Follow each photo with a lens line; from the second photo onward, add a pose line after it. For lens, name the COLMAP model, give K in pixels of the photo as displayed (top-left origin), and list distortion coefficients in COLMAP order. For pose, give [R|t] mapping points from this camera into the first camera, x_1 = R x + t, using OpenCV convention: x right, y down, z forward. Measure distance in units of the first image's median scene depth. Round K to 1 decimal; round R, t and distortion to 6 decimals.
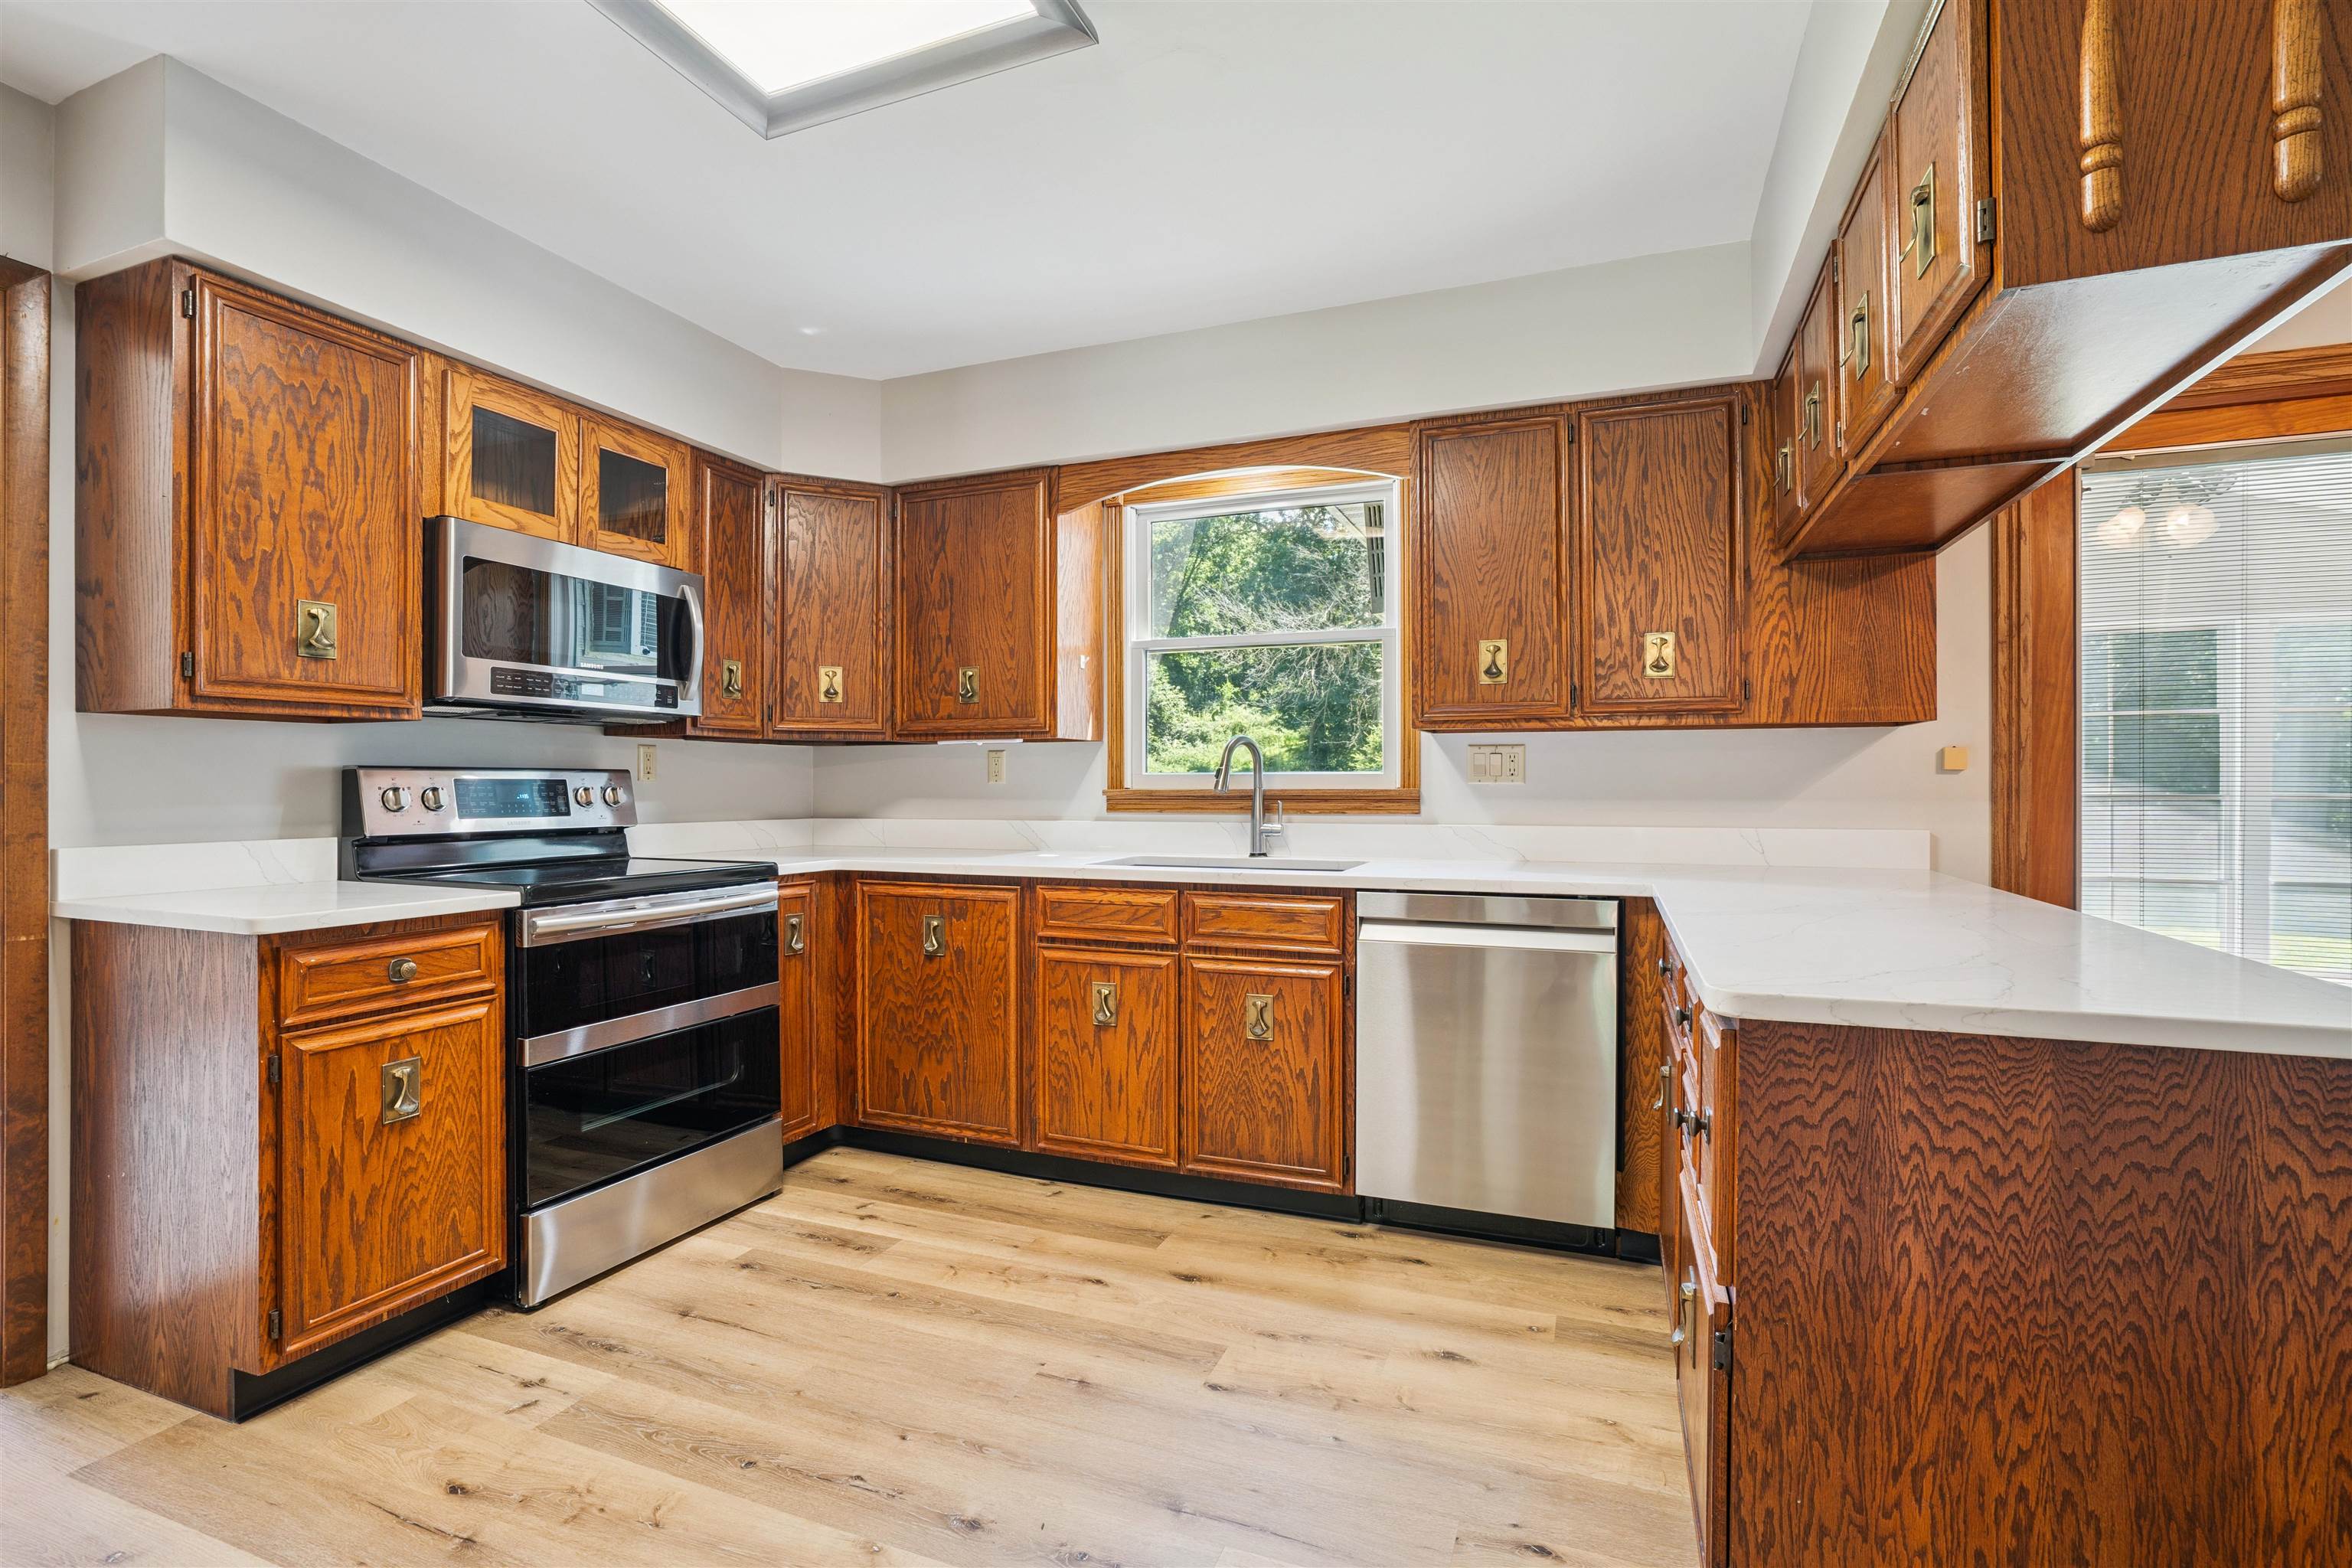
lens RADIAL K [[1079.6, 0, 1176.0], [0, 1079.6, 784.0], [0, 0, 1]] dist [-0.051691, 0.022795]
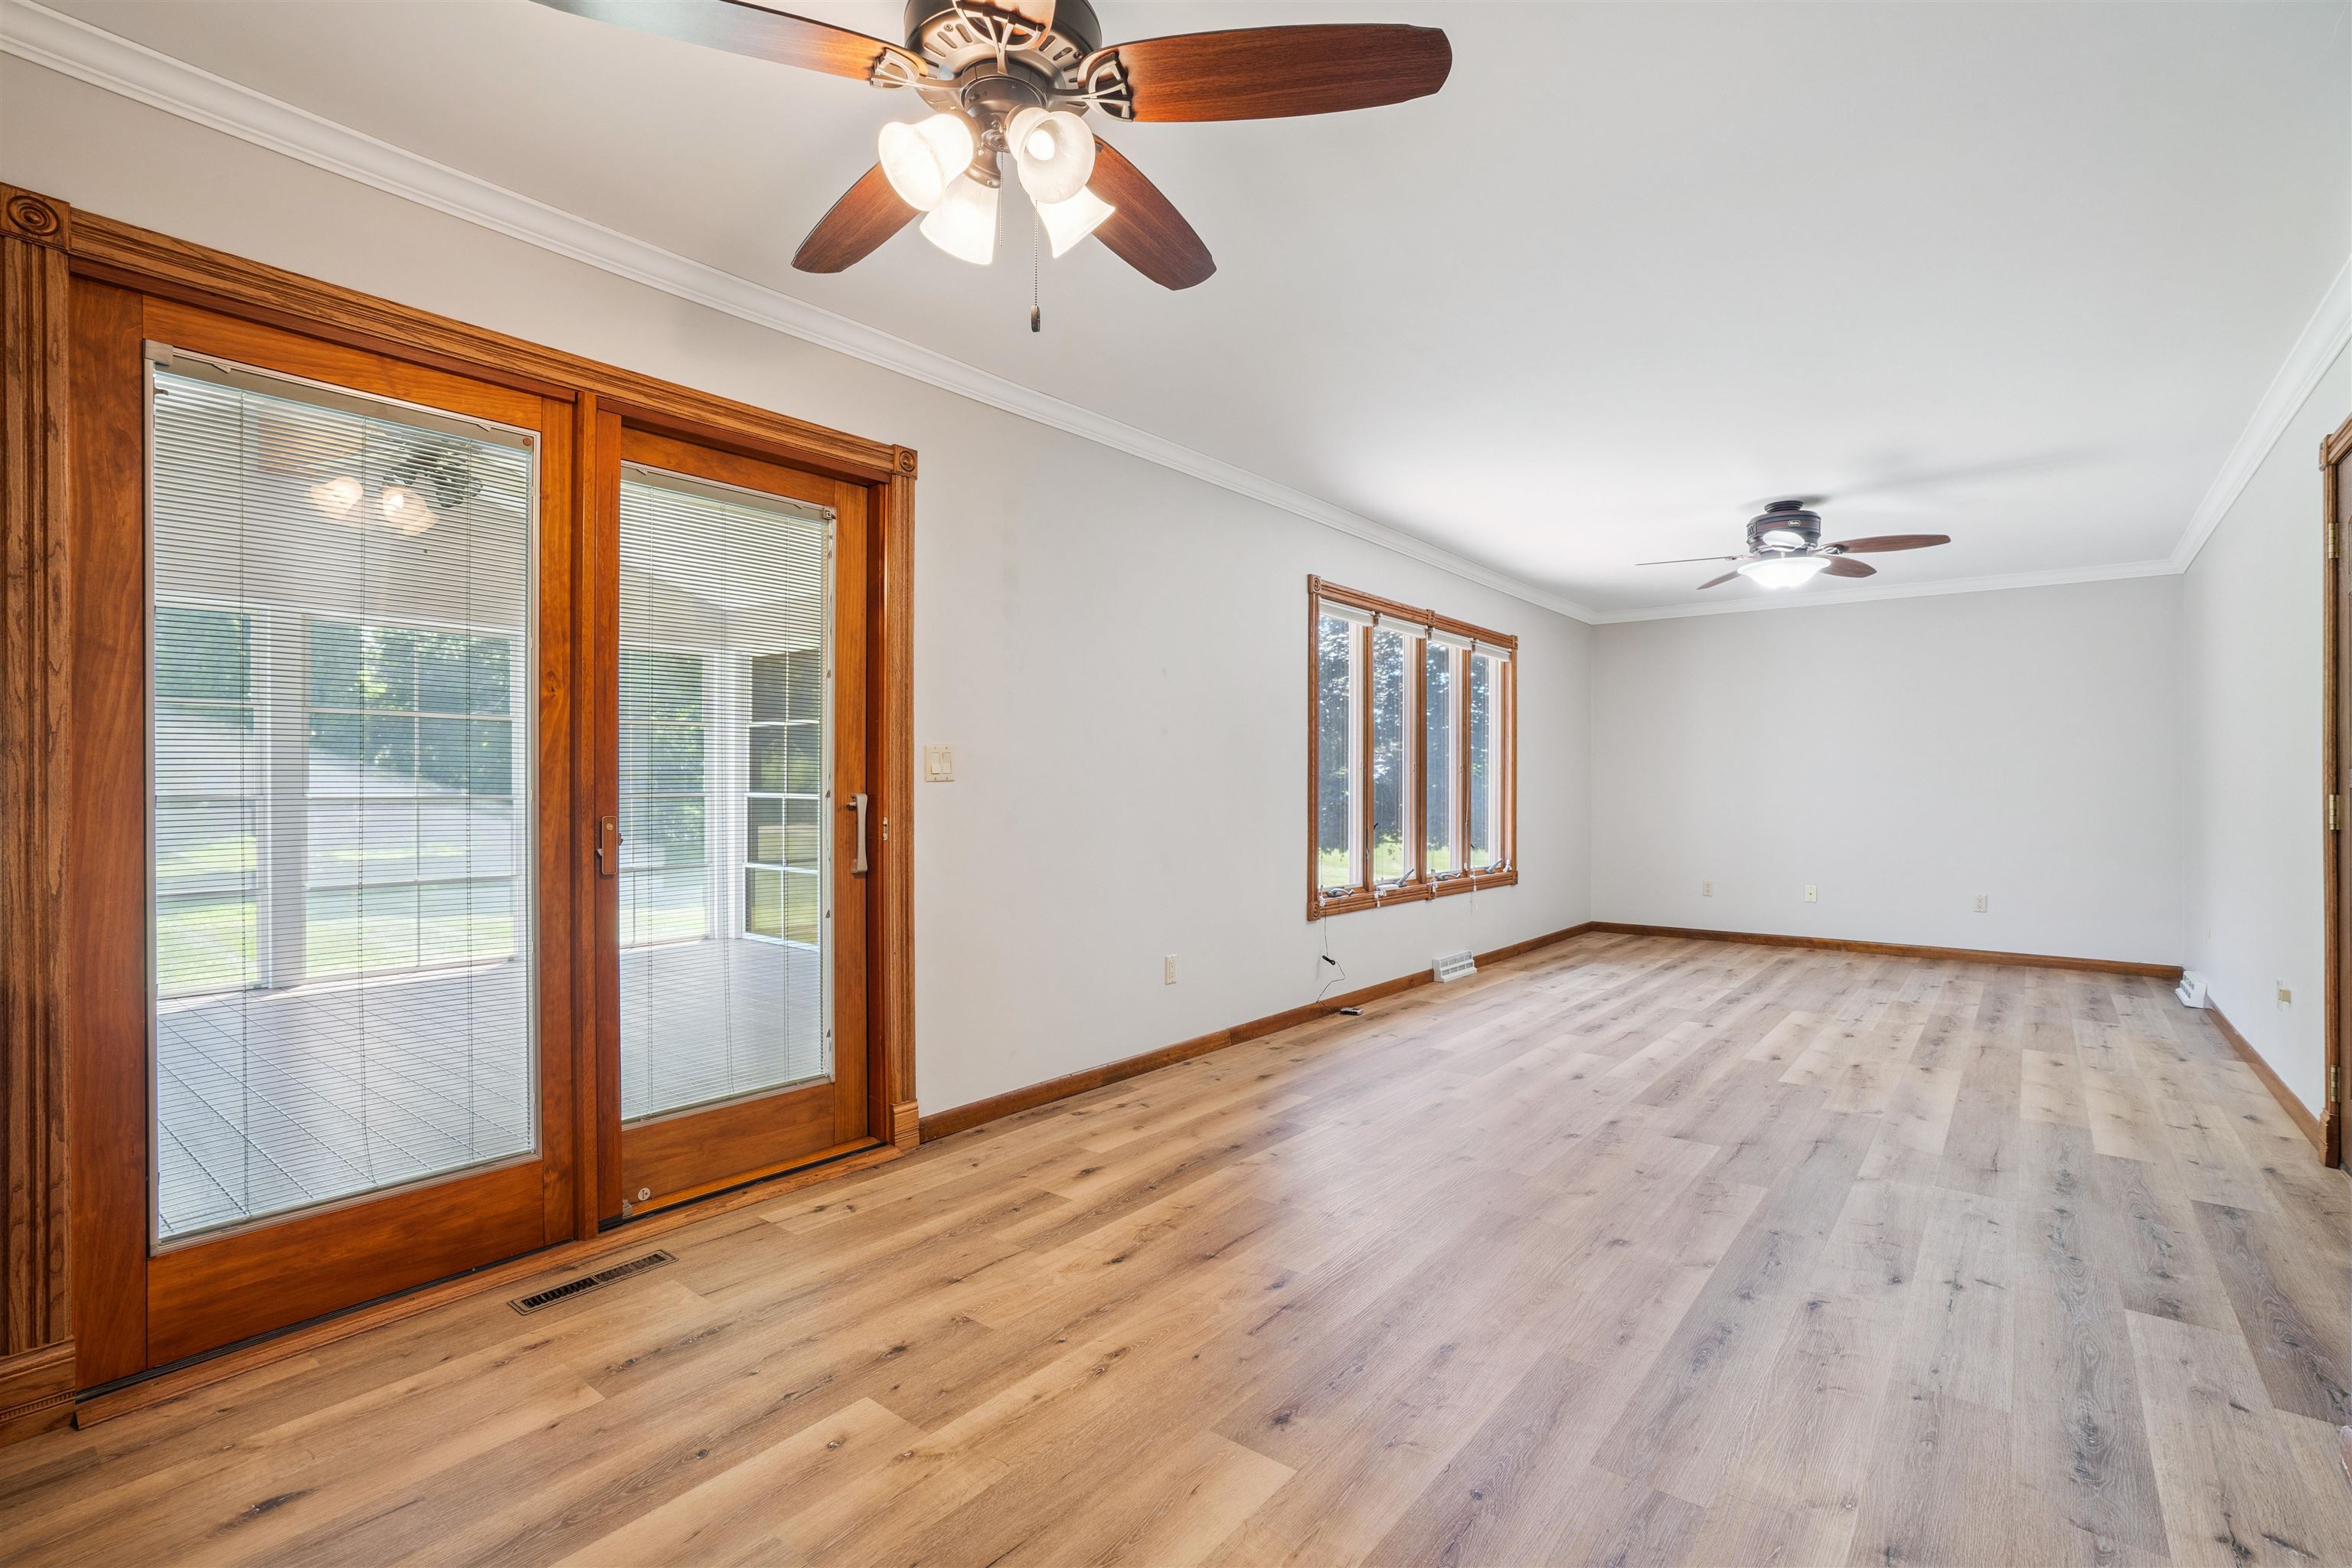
lens RADIAL K [[1085.2, 0, 1174.0], [0, 1085.2, 790.6], [0, 0, 1]] dist [-0.054652, 0.023767]
pose [[0.294592, -0.004783, 0.955611, 0.336945], [0.001644, 0.999989, 0.004499, 0.001620], [-0.955622, 0.000246, 0.294597, 0.083424]]
